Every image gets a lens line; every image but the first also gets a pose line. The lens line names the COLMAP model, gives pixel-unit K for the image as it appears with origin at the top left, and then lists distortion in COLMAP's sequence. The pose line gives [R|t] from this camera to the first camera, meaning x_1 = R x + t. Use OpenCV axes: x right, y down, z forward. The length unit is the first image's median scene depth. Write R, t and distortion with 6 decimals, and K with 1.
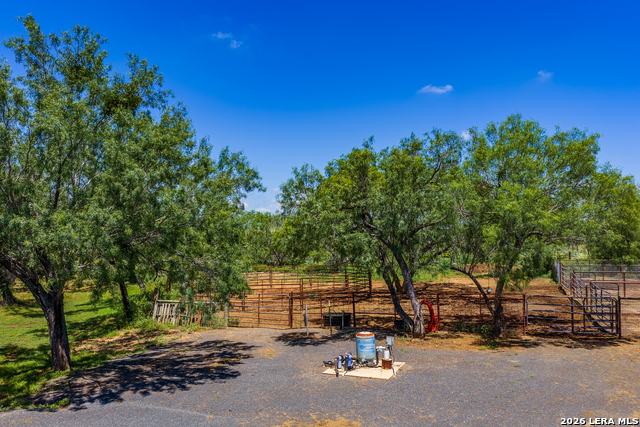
lens RADIAL K [[512.7, 0, 320.0], [0, 512.7, 213.5], [0, 0, 1]] dist [0.014388, 0.002786]
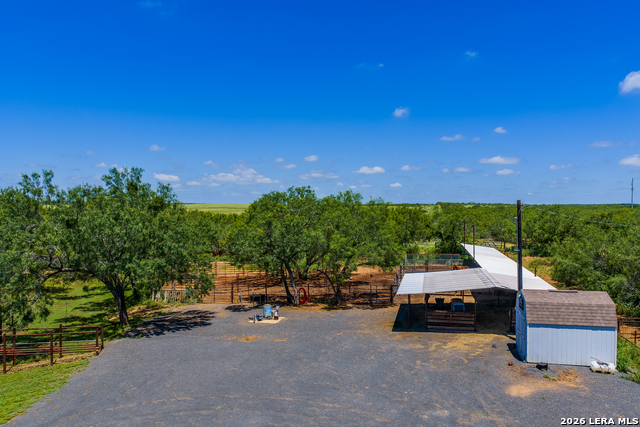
lens RADIAL K [[512.7, 0, 320.0], [0, 512.7, 213.5], [0, 0, 1]] dist [0.014388, 0.002786]
pose [[0.991766, -0.000771, 0.128063, 0.024290], [-0.006012, 0.998599, 0.052573, -0.234896], [-0.127924, -0.052910, 0.990372, -1.014215]]
